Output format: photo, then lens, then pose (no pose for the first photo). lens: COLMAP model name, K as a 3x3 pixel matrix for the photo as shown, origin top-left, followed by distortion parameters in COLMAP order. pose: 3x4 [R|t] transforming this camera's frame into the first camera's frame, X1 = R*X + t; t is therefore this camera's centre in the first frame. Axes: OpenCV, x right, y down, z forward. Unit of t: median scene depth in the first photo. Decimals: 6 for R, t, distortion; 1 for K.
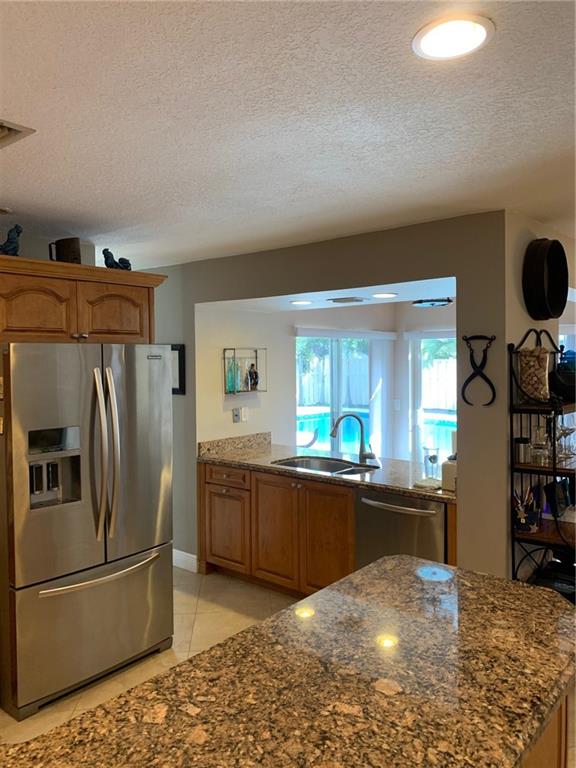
lens RADIAL K [[586.8, 0, 287.5], [0, 586.8, 385.0], [0, 0, 1]] dist [0.051143, -0.046592]
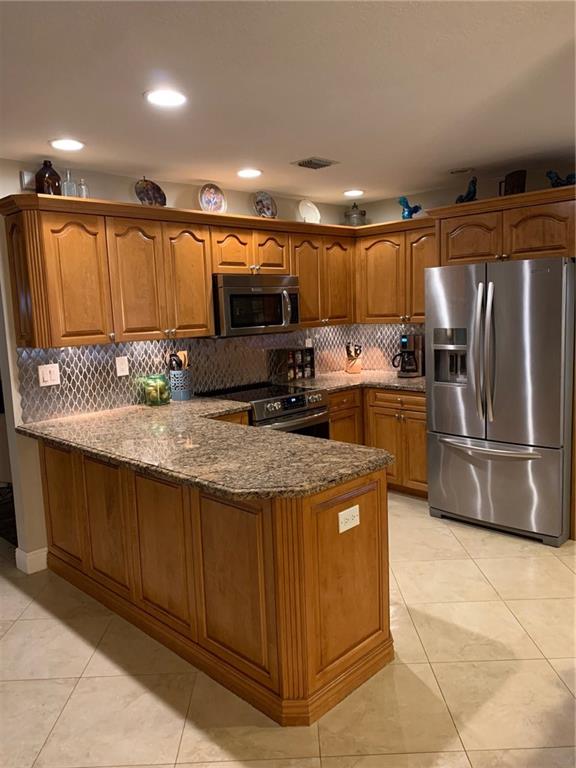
lens RADIAL K [[586.8, 0, 288.2], [0, 586.8, 379.9], [0, 0, 1]] dist [0.051143, -0.046592]
pose [[-0.071716, 0.142615, -0.987177, 0.970063], [-0.008360, 0.989604, 0.143573, -0.002365], [0.997390, 0.018549, -0.069778, 0.679626]]
